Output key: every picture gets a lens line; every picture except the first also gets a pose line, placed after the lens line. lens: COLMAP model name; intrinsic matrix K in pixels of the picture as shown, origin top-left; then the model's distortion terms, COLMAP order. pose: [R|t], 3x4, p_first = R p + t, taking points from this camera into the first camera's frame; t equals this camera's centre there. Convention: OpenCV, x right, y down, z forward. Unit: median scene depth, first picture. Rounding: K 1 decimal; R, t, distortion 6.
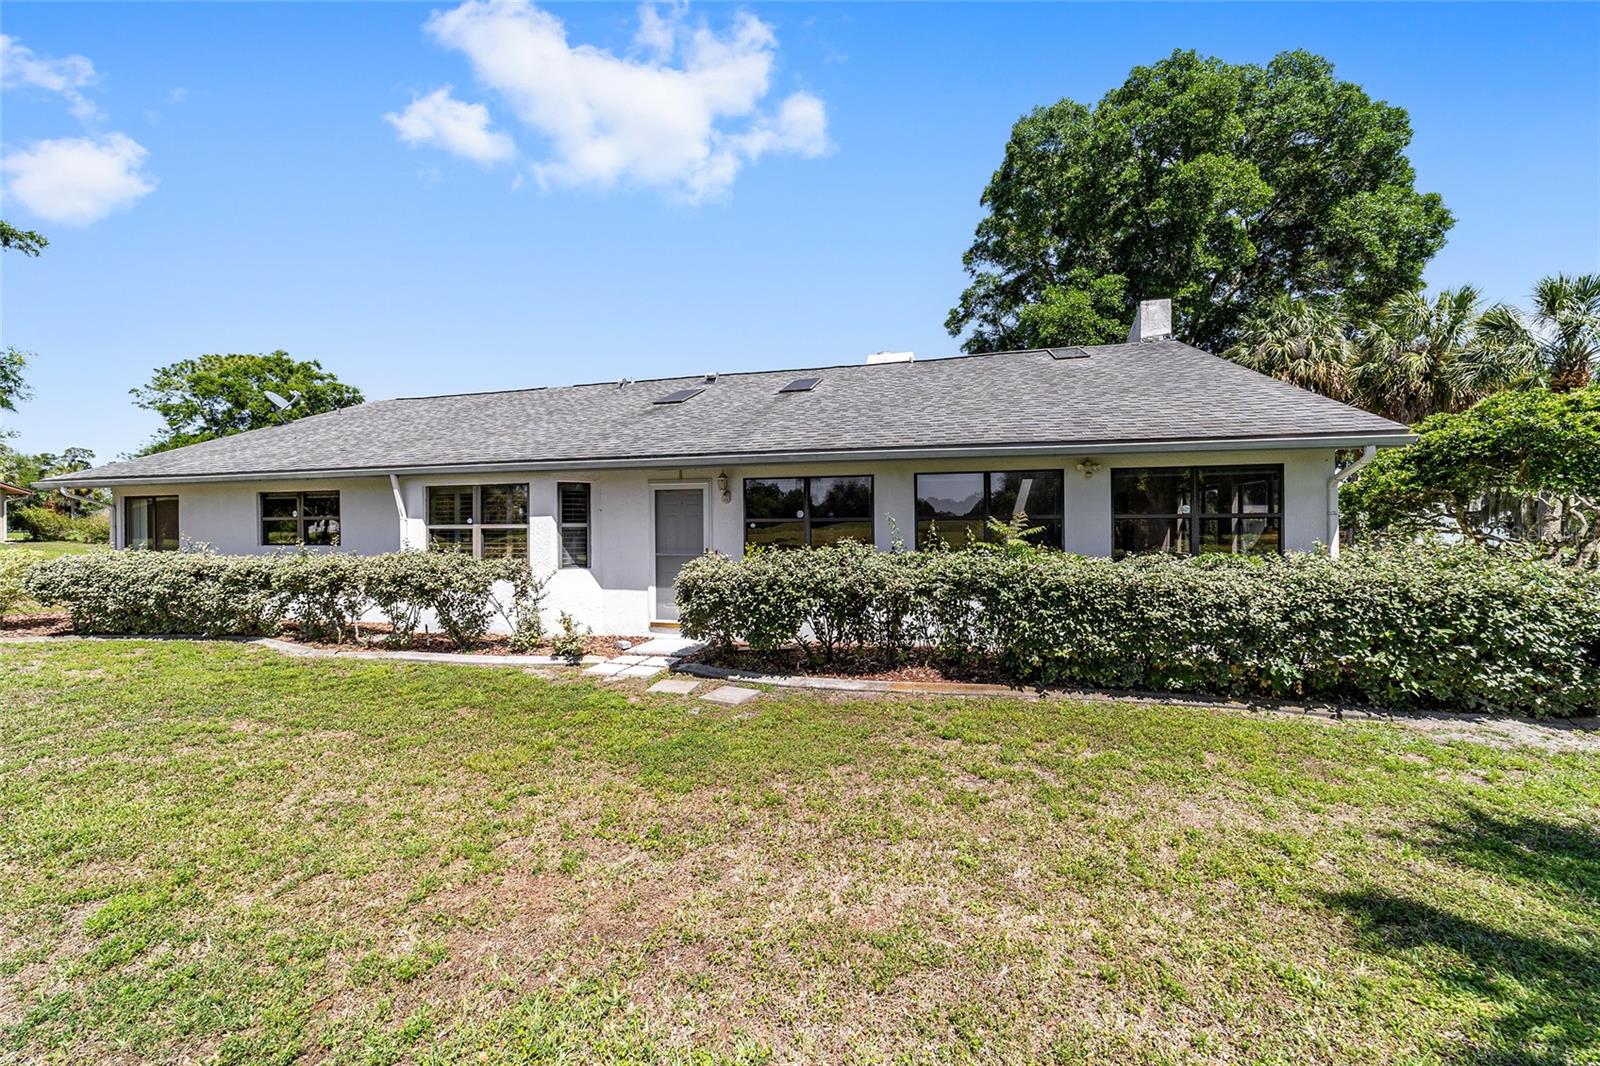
lens RADIAL K [[612.5, 0, 799.6], [0, 612.5, 530.6], [0, 0, 1]] dist [-0.016133, 0.010429]
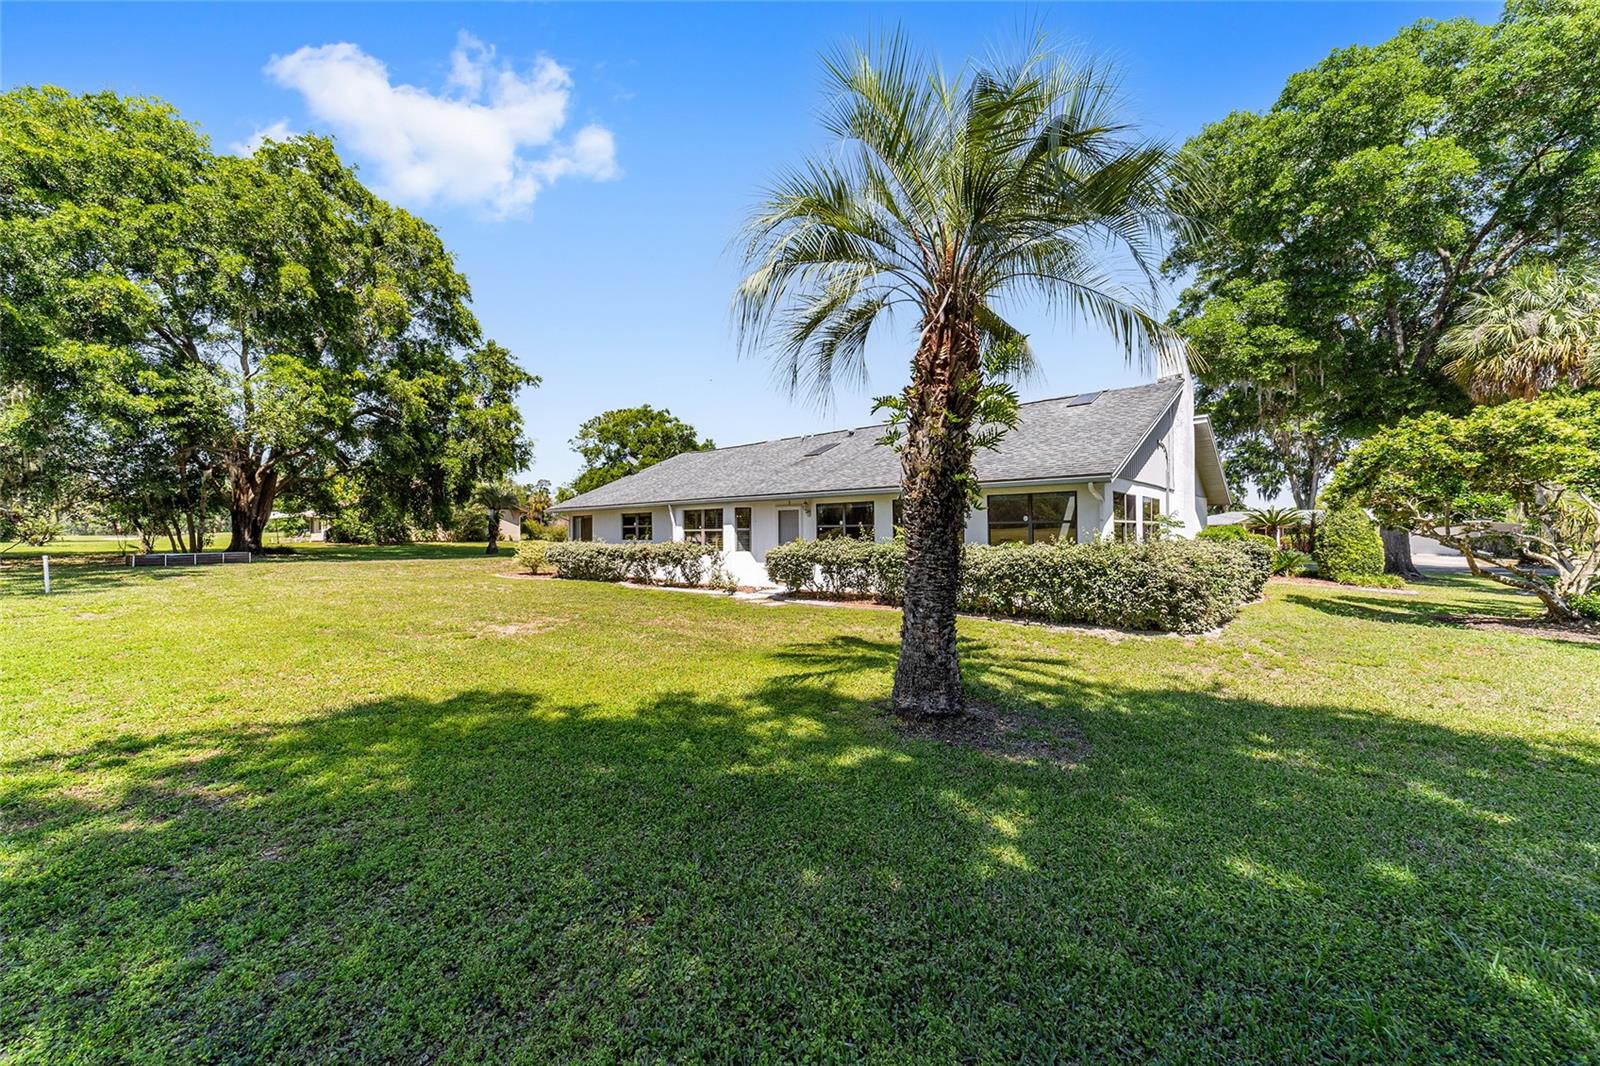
lens RADIAL K [[612.5, 0, 799.6], [0, 612.5, 530.6], [0, 0, 1]] dist [-0.016133, 0.010429]
pose [[0.892859, -0.003157, -0.450325, 0.647997], [-0.000018, 0.999975, -0.007046, 0.009242], [0.450337, 0.006299, 0.892837, -0.638633]]
